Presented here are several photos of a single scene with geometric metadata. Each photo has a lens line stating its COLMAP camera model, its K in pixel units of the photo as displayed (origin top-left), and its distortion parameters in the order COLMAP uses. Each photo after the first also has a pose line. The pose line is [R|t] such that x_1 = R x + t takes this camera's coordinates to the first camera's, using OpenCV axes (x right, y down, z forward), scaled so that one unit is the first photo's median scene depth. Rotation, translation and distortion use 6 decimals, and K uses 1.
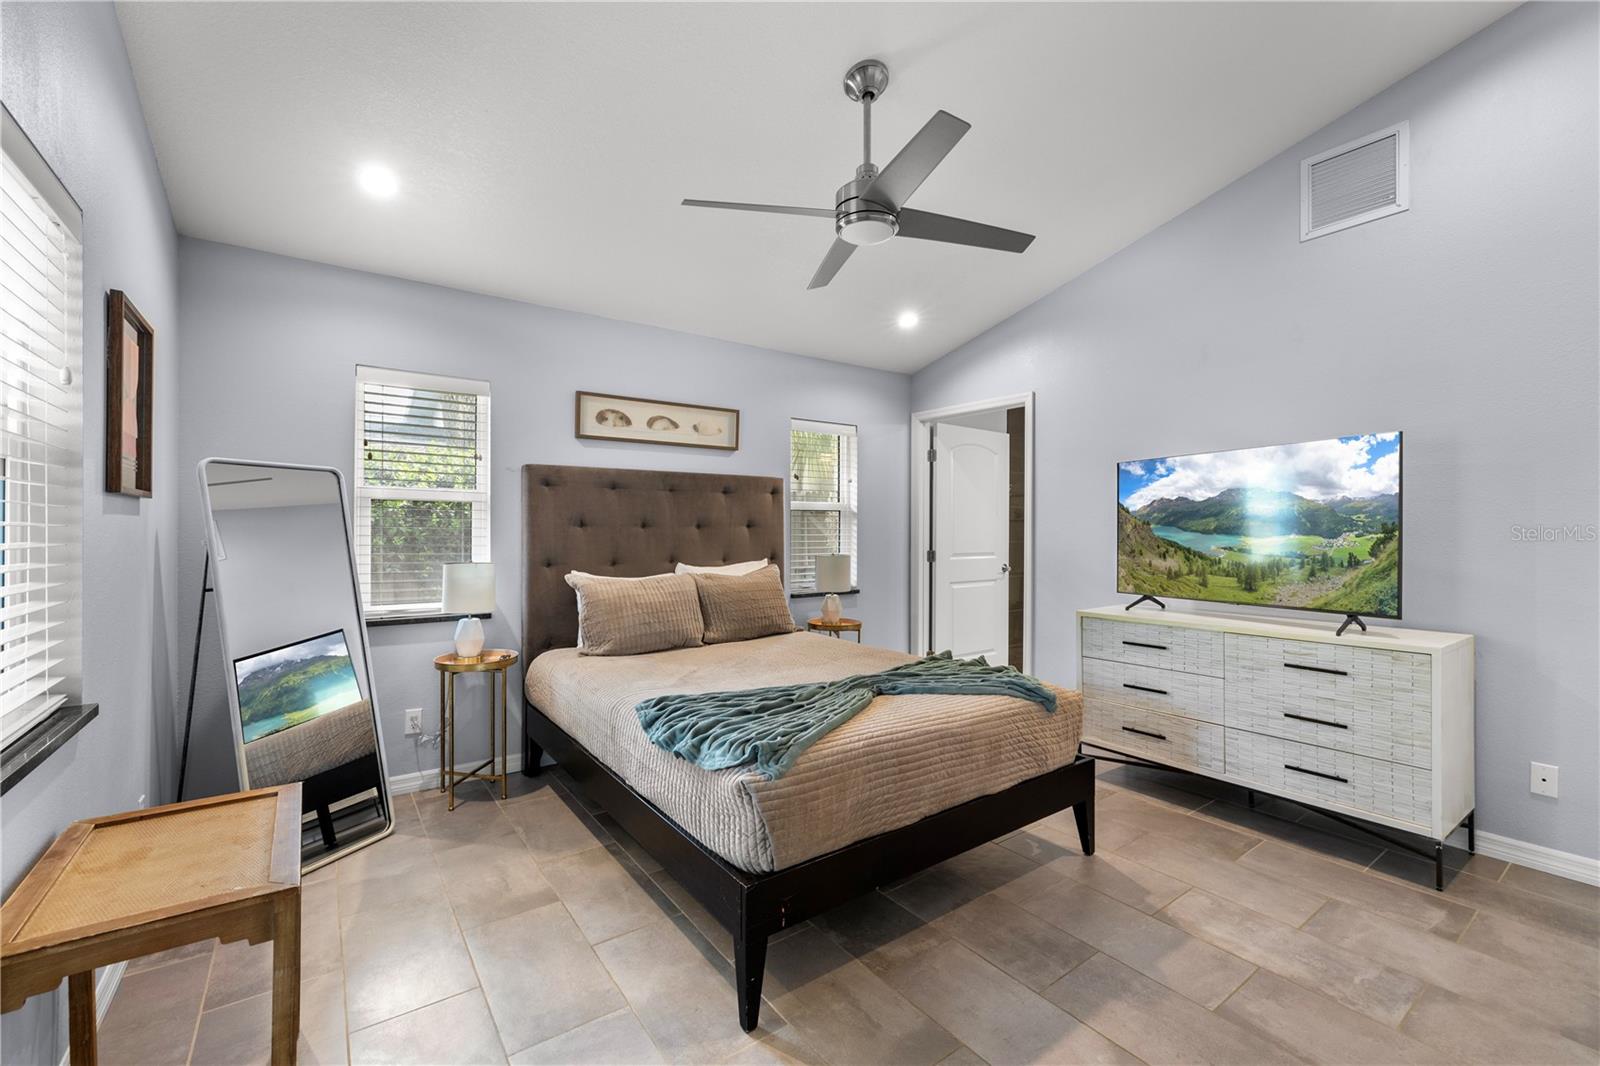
lens RADIAL K [[672.4, 0, 797.7], [0, 672.4, 528.0], [0, 0, 1]] dist [0.000253, -0.000014]
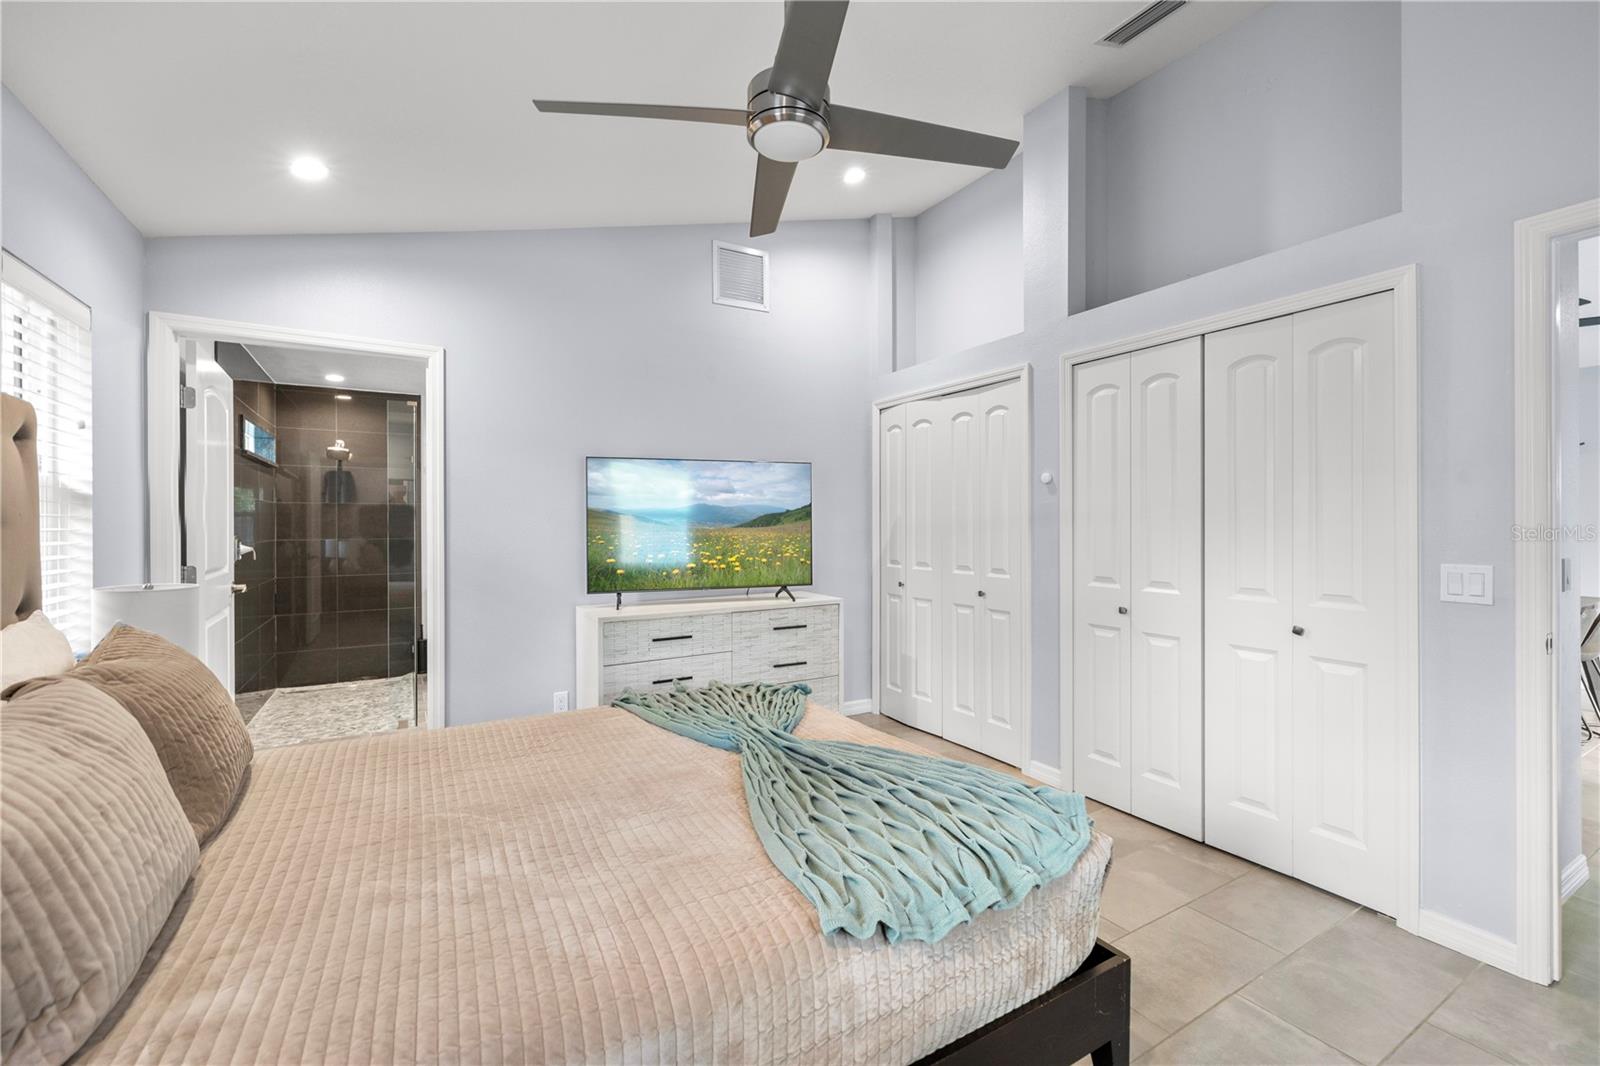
lens RADIAL K [[672.4, 0, 797.7], [0, 672.4, 528.0], [0, 0, 1]] dist [0.000253, -0.000014]
pose [[0.092122, -0.007166, 0.995722, -0.554877], [-0.000195, 0.999974, 0.007215, -0.005453], [-0.995748, -0.000859, 0.092118, 0.771663]]
